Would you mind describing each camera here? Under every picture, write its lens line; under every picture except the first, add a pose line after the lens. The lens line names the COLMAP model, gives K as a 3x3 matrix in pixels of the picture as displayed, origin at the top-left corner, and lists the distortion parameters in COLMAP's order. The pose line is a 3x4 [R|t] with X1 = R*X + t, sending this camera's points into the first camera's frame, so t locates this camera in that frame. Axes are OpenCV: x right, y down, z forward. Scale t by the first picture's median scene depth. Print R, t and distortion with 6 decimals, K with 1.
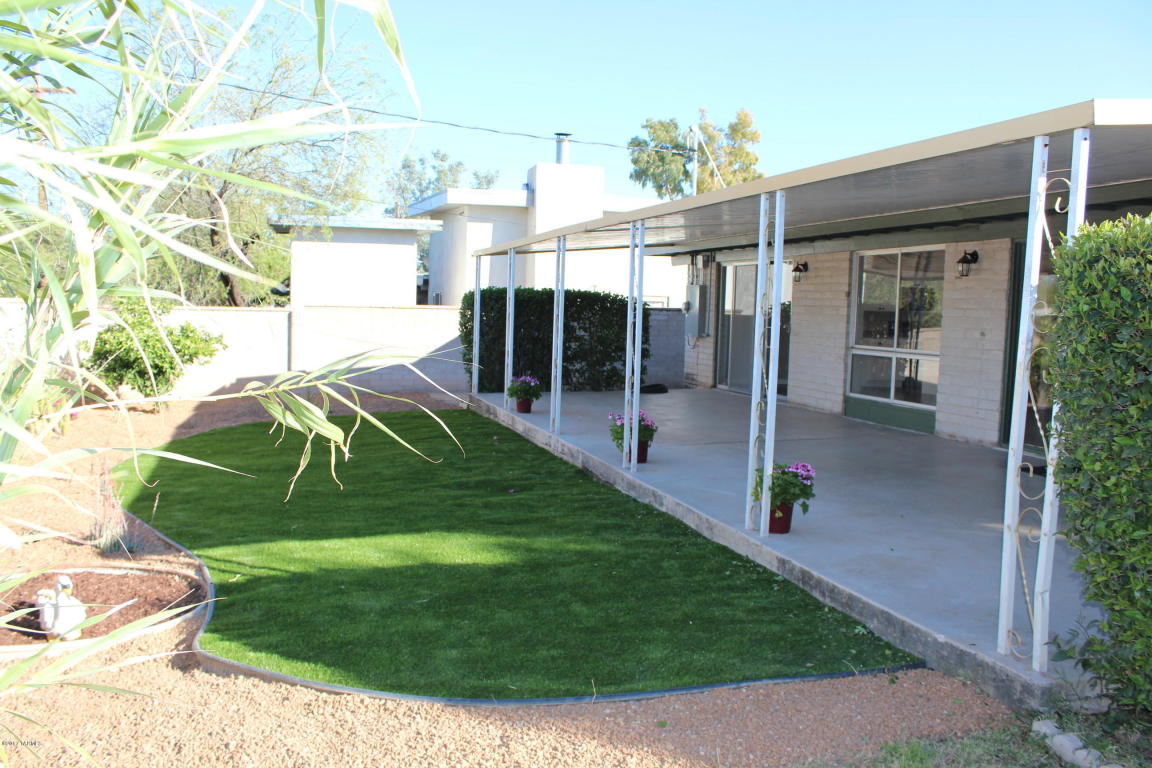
lens RADIAL K [[960.7, 0, 576.1], [0, 960.7, 386.5], [0, 0, 1]] dist [-0.152697, 0.135503]
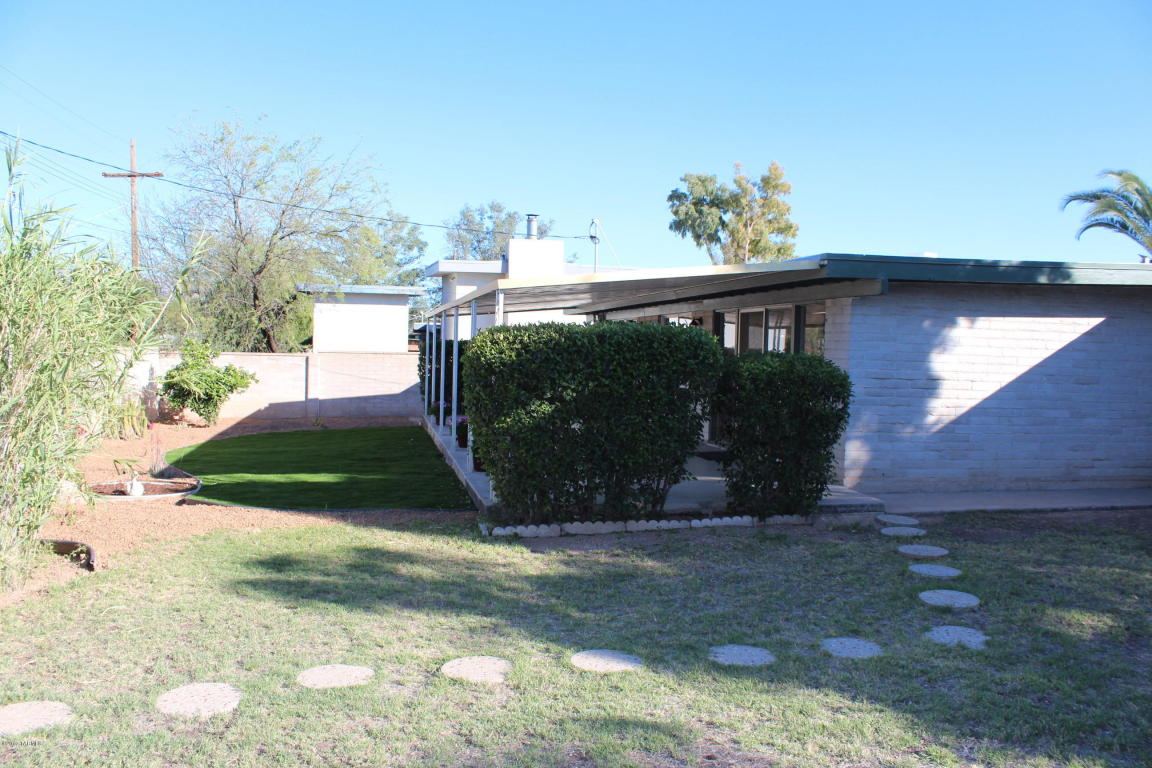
lens RADIAL K [[960.7, 0, 577.5], [0, 960.7, 383.4], [0, 0, 1]] dist [-0.152697, 0.135503]
pose [[0.996999, 0.001214, -0.077406, 0.165847], [-0.004826, 0.998907, -0.046491, 0.018737], [0.077265, 0.046726, 0.995915, -0.284524]]
